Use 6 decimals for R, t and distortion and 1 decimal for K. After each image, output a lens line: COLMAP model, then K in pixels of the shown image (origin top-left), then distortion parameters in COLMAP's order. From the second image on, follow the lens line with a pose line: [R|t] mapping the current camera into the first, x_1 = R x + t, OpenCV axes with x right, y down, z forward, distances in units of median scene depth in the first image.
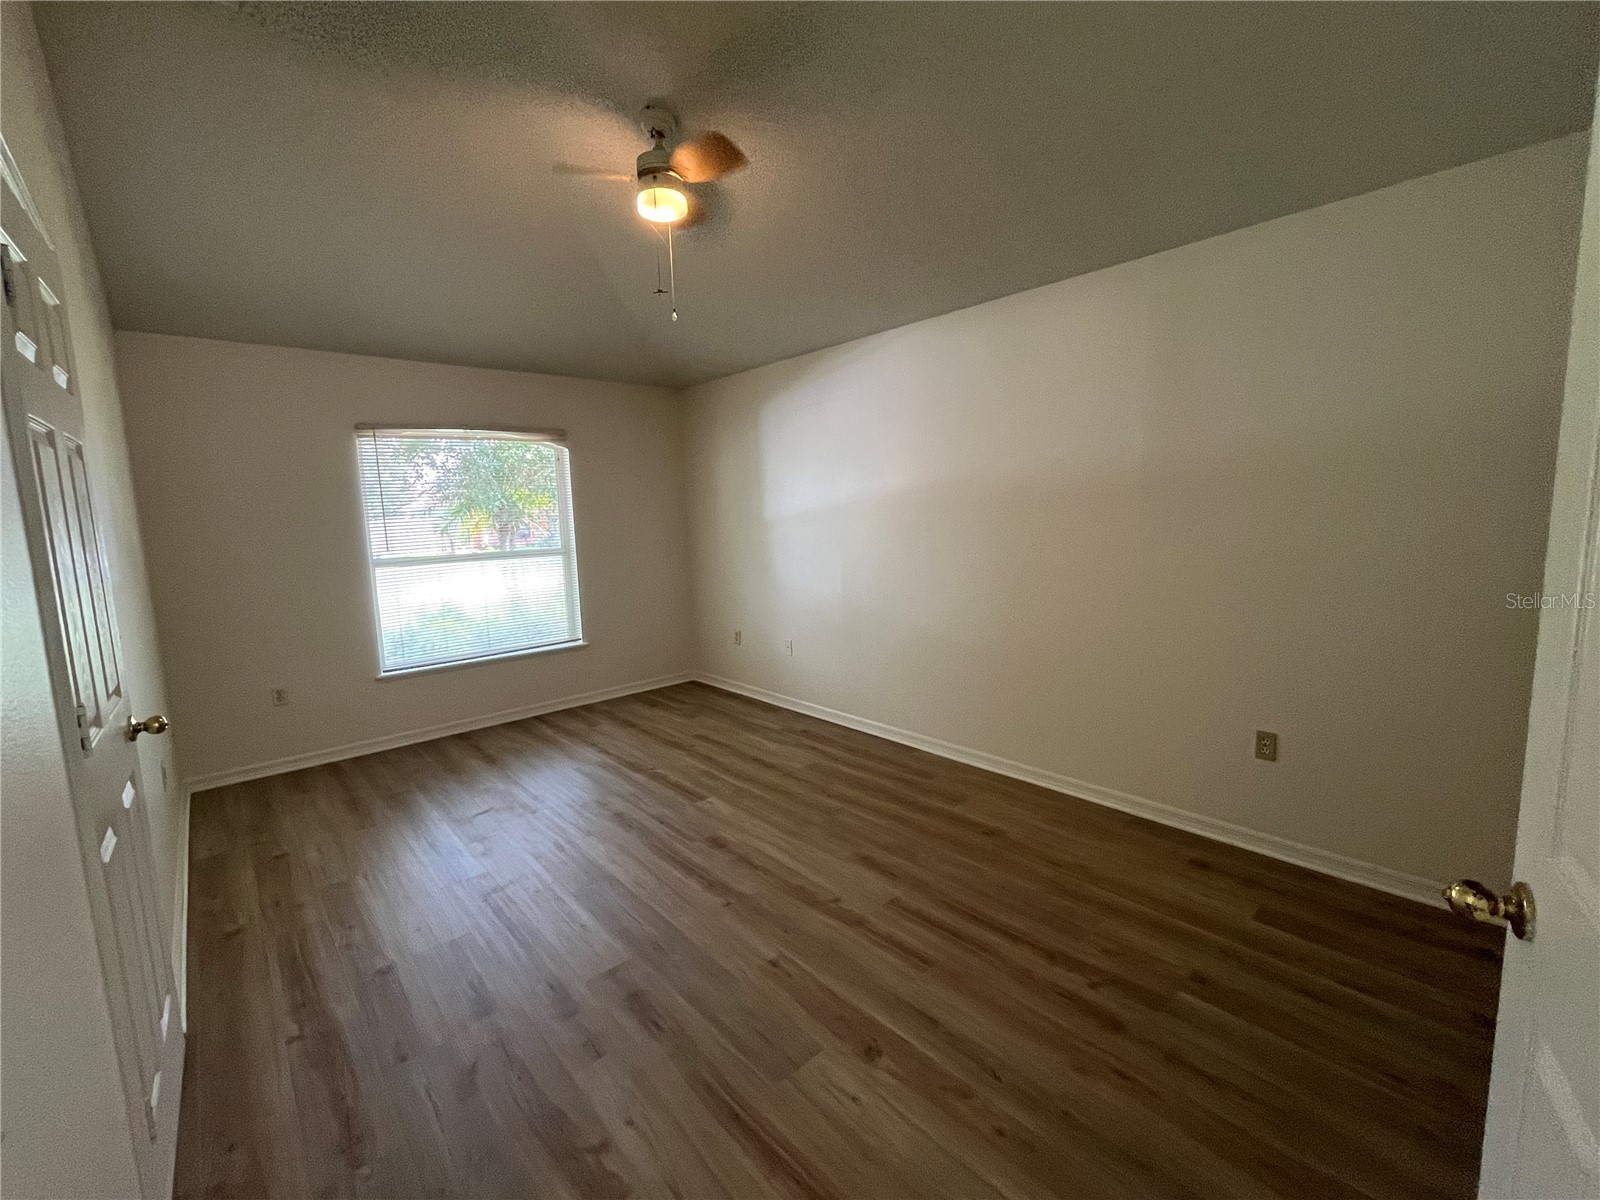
lens RADIAL K [[684.3, 0, 800.0], [0, 684.3, 600.0], [0, 0, 1]] dist [-0.013356, 0.000014]
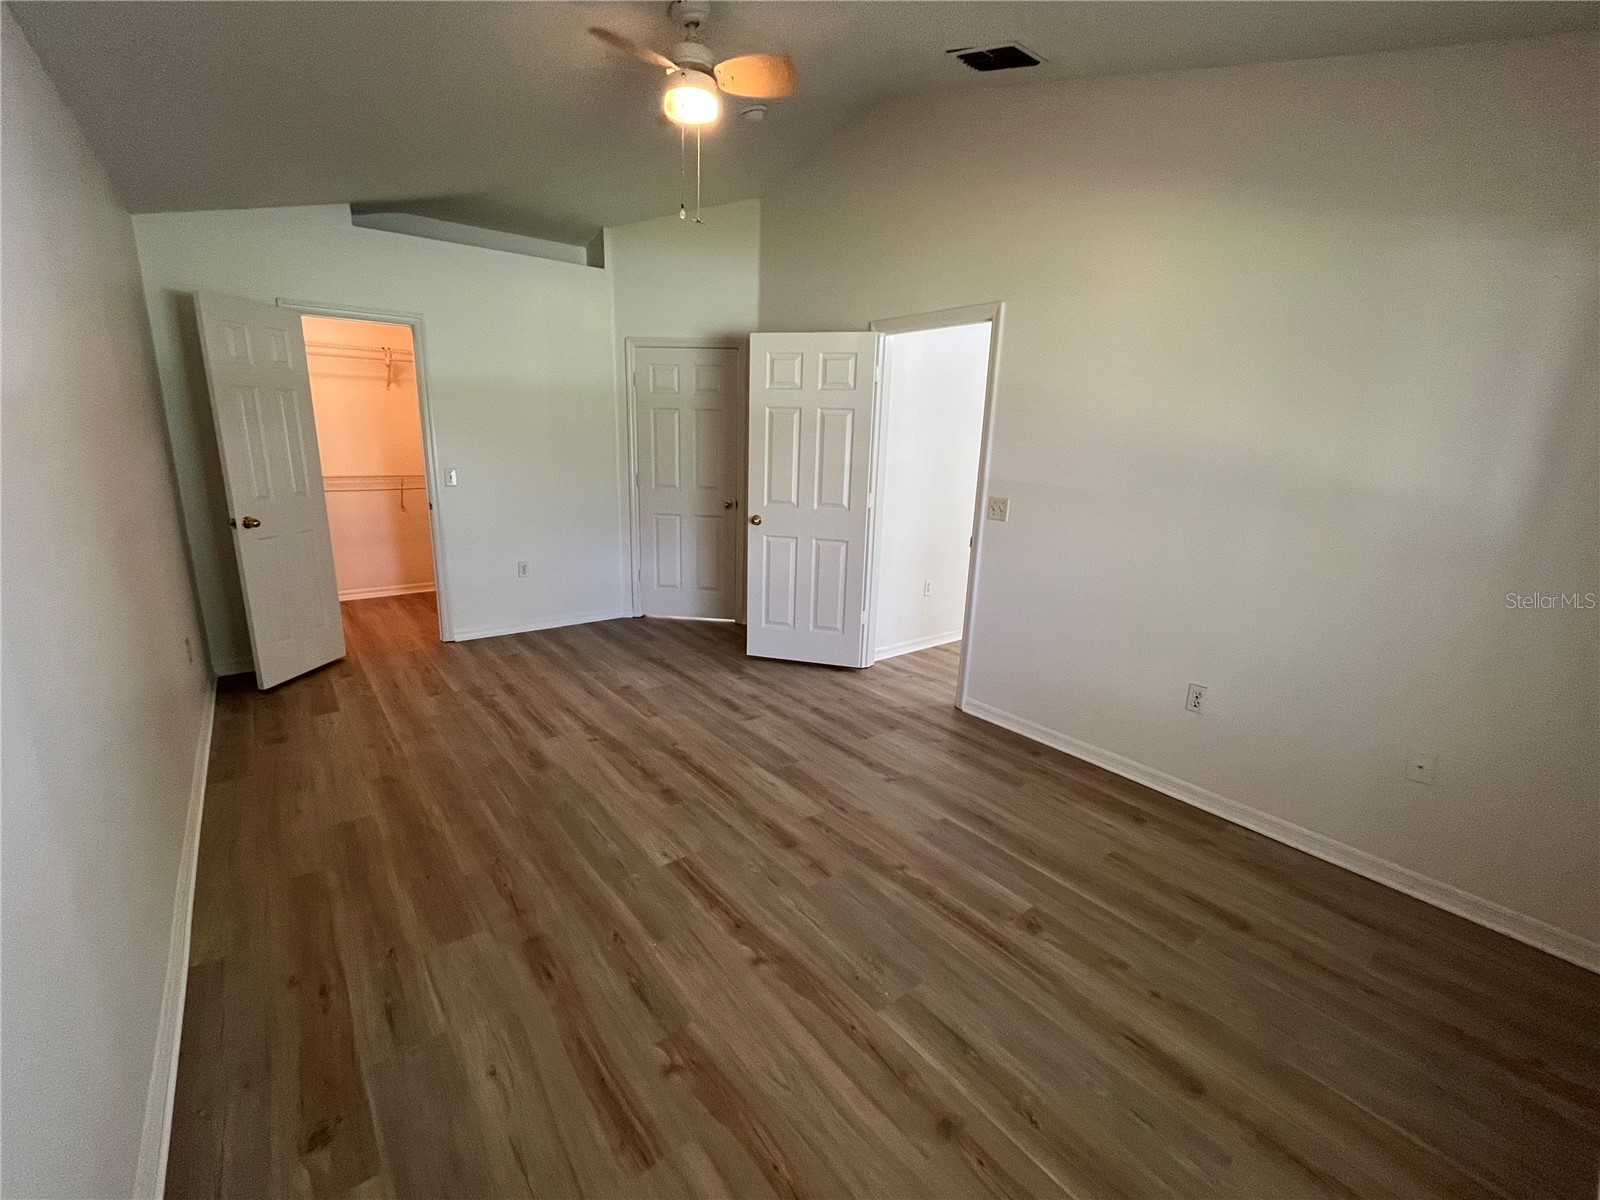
lens RADIAL K [[684.3, 0, 800.0], [0, 684.3, 600.0], [0, 0, 1]] dist [-0.013356, 0.000014]
pose [[-0.998351, -0.015683, 0.055214, -0.316208], [0.005136, 0.933681, 0.358070, -0.214897], [-0.057168, 0.357763, -0.932061, 1.605989]]
